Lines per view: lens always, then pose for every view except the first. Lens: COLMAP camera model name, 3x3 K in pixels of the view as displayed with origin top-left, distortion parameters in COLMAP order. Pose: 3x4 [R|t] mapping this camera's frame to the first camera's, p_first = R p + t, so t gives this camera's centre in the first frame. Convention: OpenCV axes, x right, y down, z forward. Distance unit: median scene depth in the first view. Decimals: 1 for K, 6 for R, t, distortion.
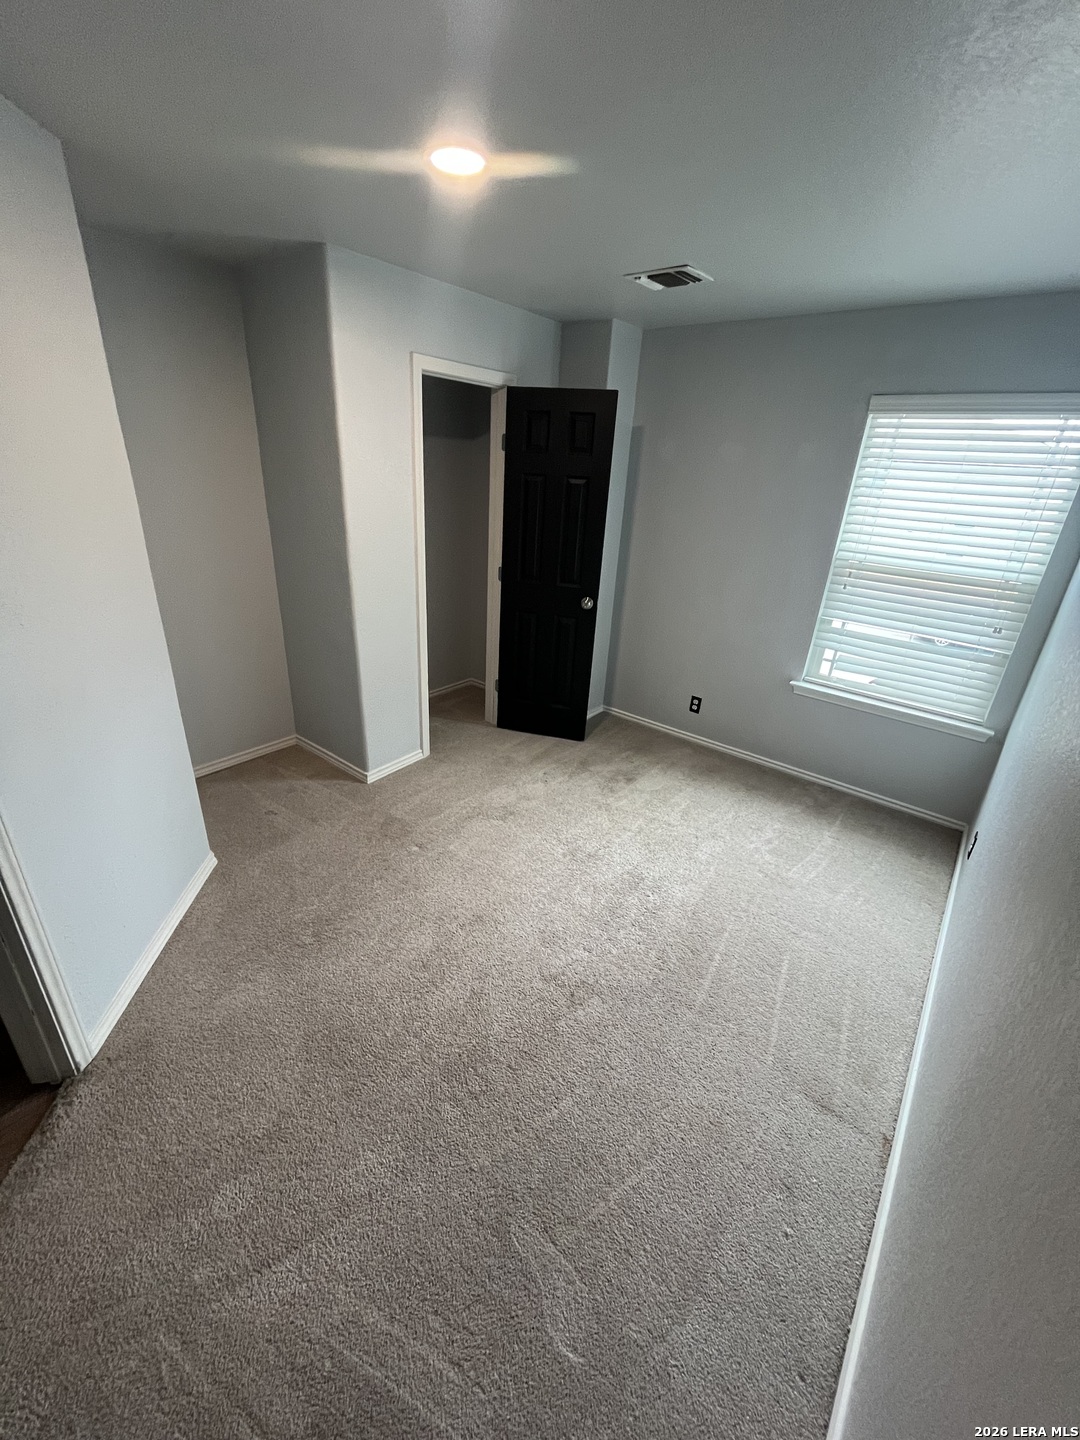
lens RADIAL K [[585.4, 0, 539.4], [0, 585.4, 718.7], [0, 0, 1]] dist [-0.002588, 0.000328]
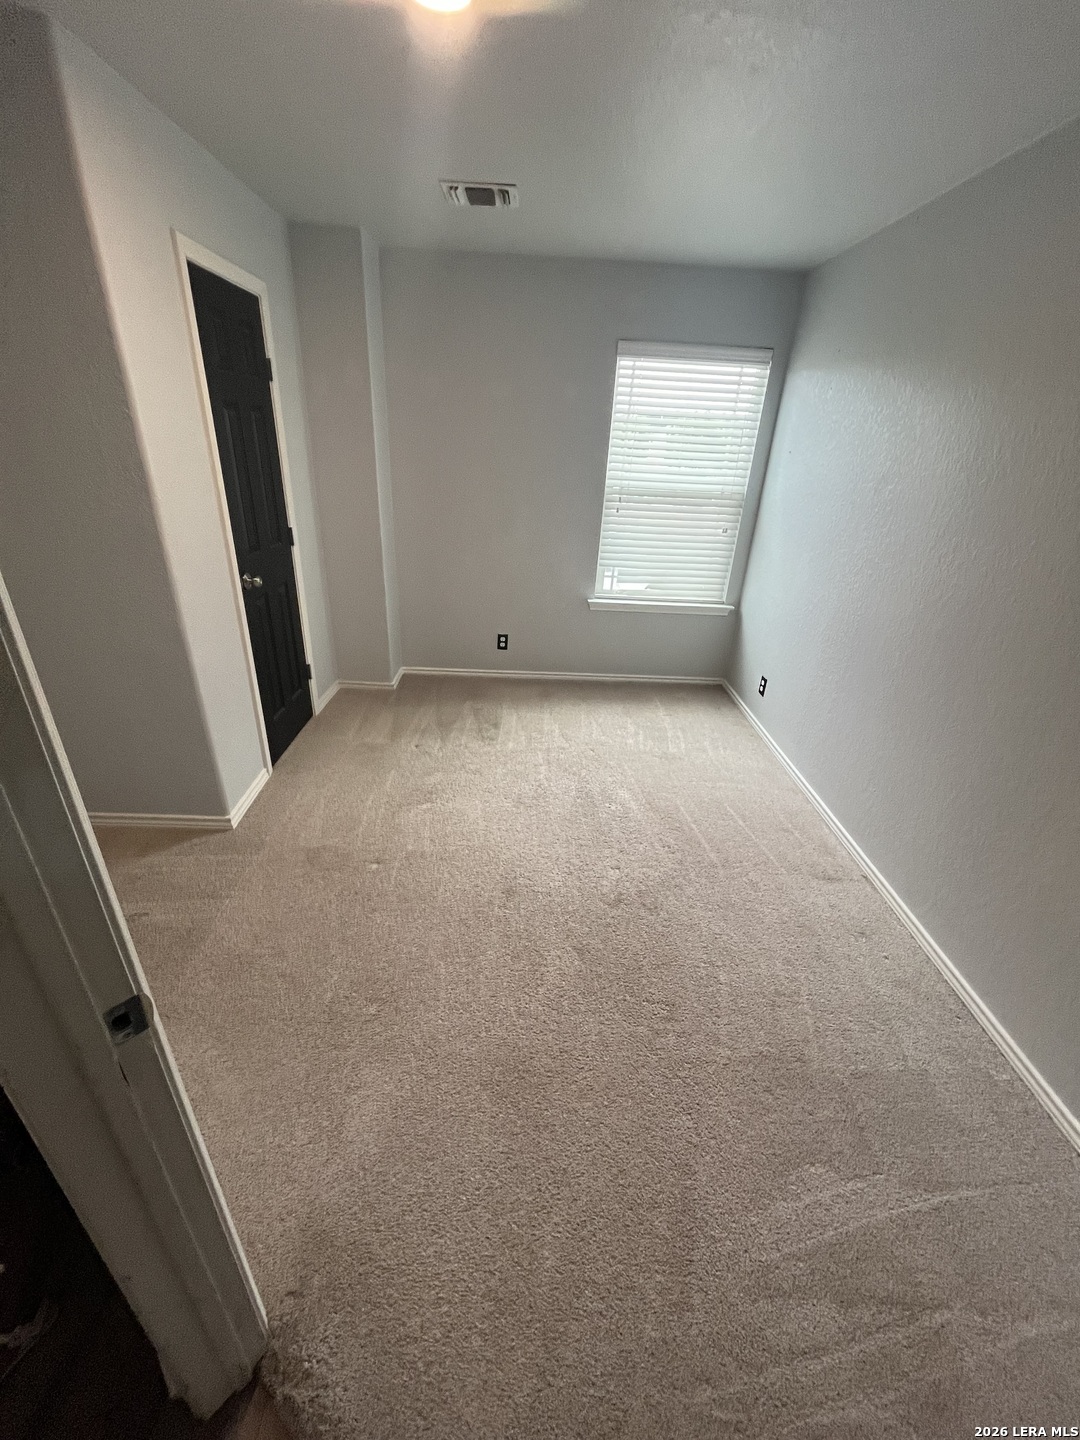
lens RADIAL K [[585.4, 0, 539.4], [0, 585.4, 718.7], [0, 0, 1]] dist [-0.002588, 0.000328]
pose [[0.769055, -0.292841, 0.568154, -0.405938], [0.251522, 0.955811, 0.152188, -0.045524], [-0.587615, 0.025863, 0.808728, 0.156758]]
